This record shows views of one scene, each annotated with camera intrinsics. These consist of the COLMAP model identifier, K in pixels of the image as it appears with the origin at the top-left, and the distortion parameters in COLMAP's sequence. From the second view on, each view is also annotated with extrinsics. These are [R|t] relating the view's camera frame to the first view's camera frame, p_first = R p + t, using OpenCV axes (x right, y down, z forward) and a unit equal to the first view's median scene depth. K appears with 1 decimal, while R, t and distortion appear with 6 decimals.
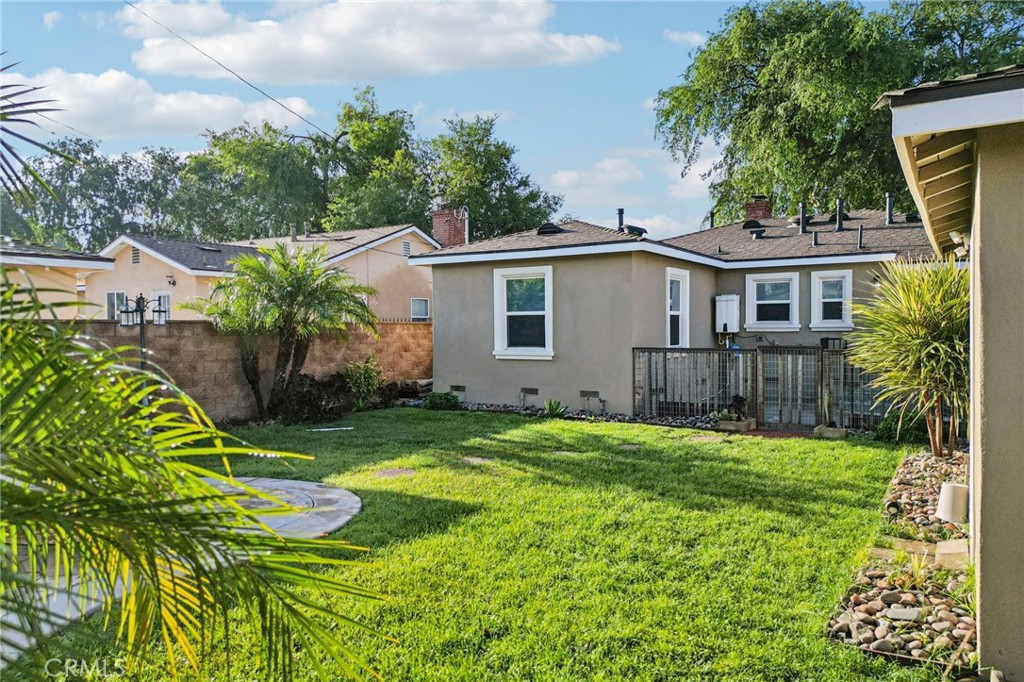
lens RADIAL K [[722.5, 0, 505.9], [0, 722.5, 349.2], [0, 0, 1]] dist [0.051787, -0.040757]
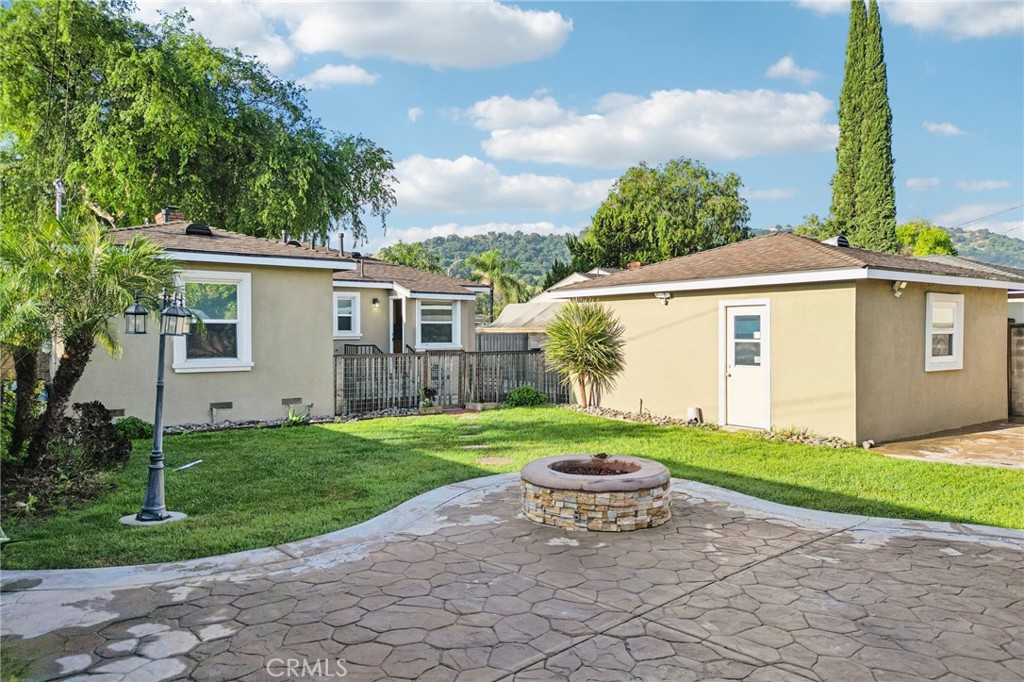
lens RADIAL K [[722.5, 0, 518.9], [0, 722.5, 335.9], [0, 0, 1]] dist [0.051787, -0.040757]
pose [[0.334539, 0.000361, 0.942382, -0.636230], [0.027253, 0.999578, -0.010057, -0.010215], [-0.941988, 0.029047, 0.334388, 0.290301]]
